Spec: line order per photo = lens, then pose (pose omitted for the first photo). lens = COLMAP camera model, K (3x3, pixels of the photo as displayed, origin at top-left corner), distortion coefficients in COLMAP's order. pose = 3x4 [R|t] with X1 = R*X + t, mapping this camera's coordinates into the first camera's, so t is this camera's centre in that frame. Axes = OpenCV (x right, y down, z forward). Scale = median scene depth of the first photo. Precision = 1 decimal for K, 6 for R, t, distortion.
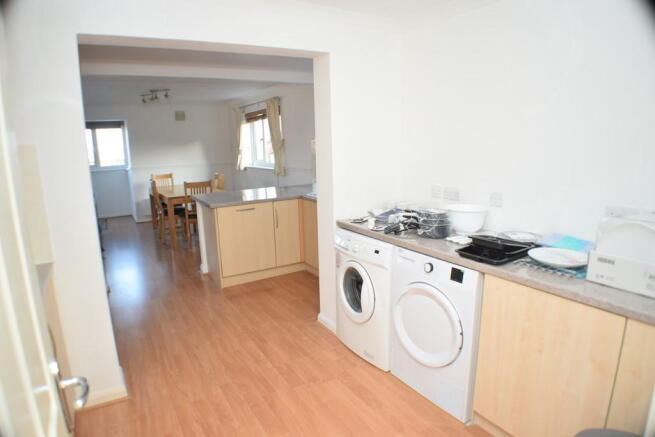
lens RADIAL K [[390.0, 0, 327.5], [0, 390.0, 218.5], [0, 0, 1]] dist [-0.126023, 0.000037]
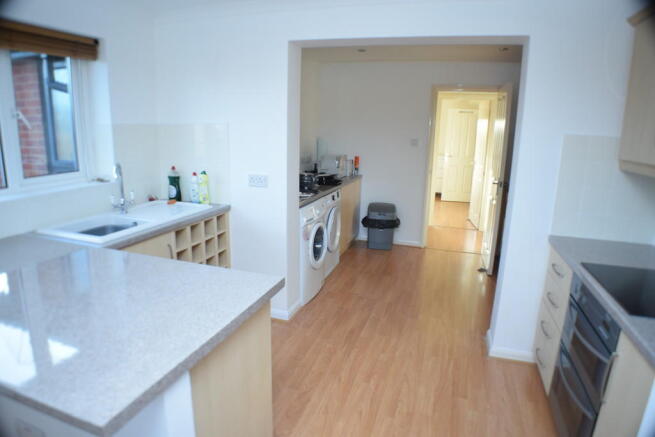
lens RADIAL K [[390.0, 0, 327.5], [0, 390.0, 218.5], [0, 0, 1]] dist [-0.126023, 0.000037]
pose [[-0.660399, -0.158320, 0.734035, -0.345239], [0.137945, 0.935308, 0.325838, -0.123744], [-0.738136, 0.316440, -0.595837, 0.657583]]
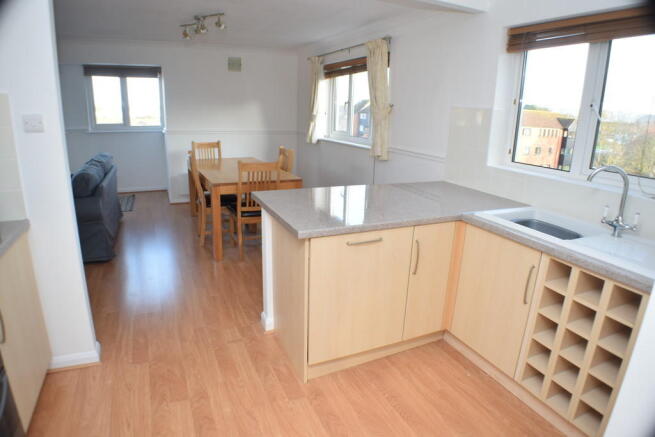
lens RADIAL K [[390.0, 0, 327.5], [0, 390.0, 218.5], [0, 0, 1]] dist [-0.126023, 0.000037]
pose [[0.991498, 0.084246, -0.099170, -0.124966], [-0.075779, 0.993387, 0.086258, -0.054817], [0.105781, -0.078010, 0.991325, 0.296431]]
